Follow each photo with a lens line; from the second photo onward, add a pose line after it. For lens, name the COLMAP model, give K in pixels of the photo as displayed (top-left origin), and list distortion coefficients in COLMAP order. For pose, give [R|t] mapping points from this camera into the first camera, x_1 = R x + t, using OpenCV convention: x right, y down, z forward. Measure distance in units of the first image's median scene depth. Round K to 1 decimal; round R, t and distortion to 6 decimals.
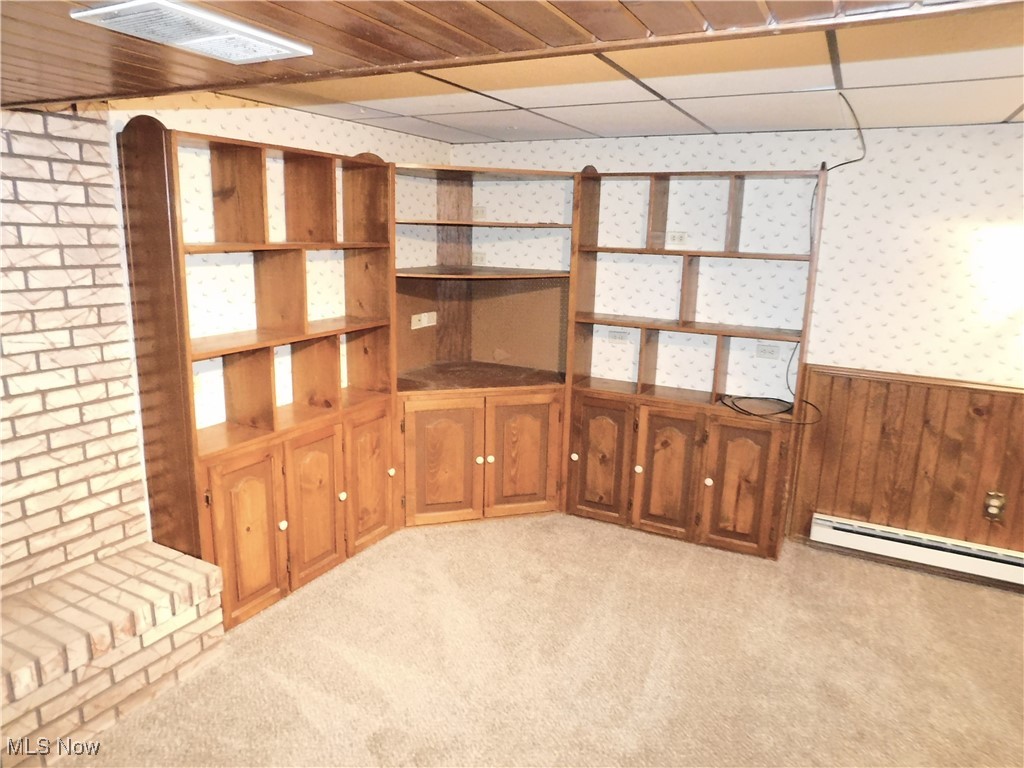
lens RADIAL K [[673.5, 0, 510.1], [0, 673.5, 383.9], [0, 0, 1]] dist [-0.067346, 0.039902]
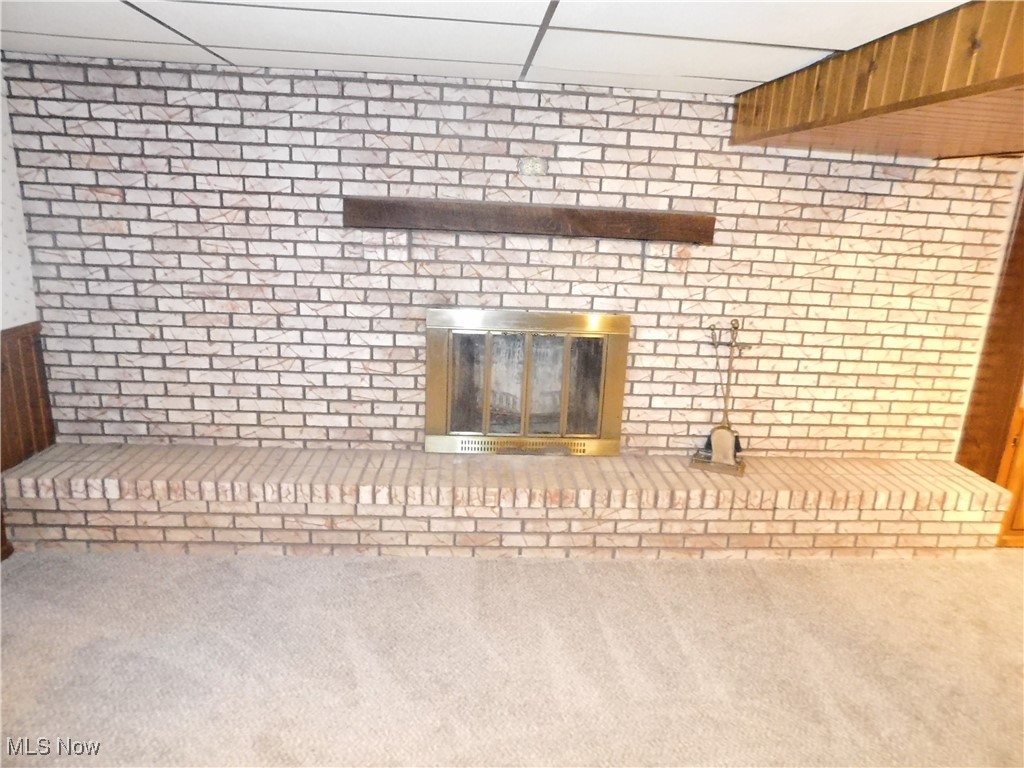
lens RADIAL K [[673.5, 0, 516.4], [0, 673.5, 382.9], [0, 0, 1]] dist [-0.067346, 0.039902]
pose [[0.528910, 0.222273, -0.819054, 0.066174], [-0.214997, 0.968704, 0.124049, 0.122837], [0.820994, 0.110484, 0.560145, -0.599857]]
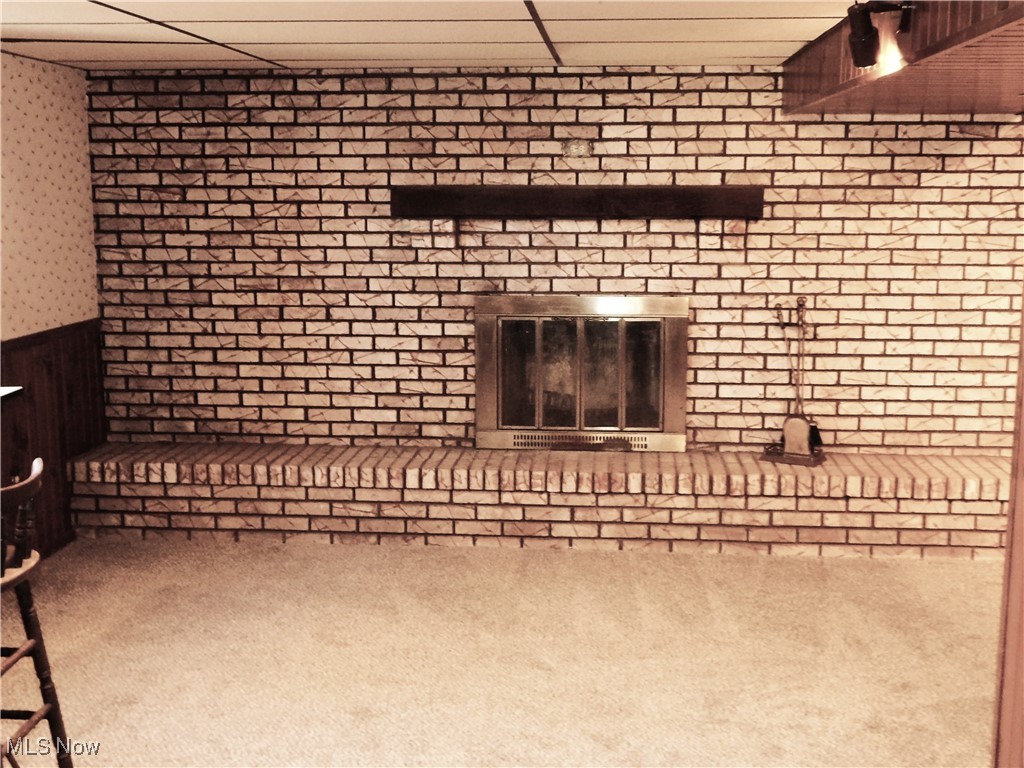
lens RADIAL K [[1196.0, 0, 515.8], [0, 1196.0, 383.1], [0, 0, 1]] dist [-0.025101, 0.000000]
pose [[0.394425, 0.130907, -0.909556, 1.055624], [-0.186459, 0.980612, 0.060276, 0.198308], [0.899812, 0.145821, 0.411187, -0.886491]]
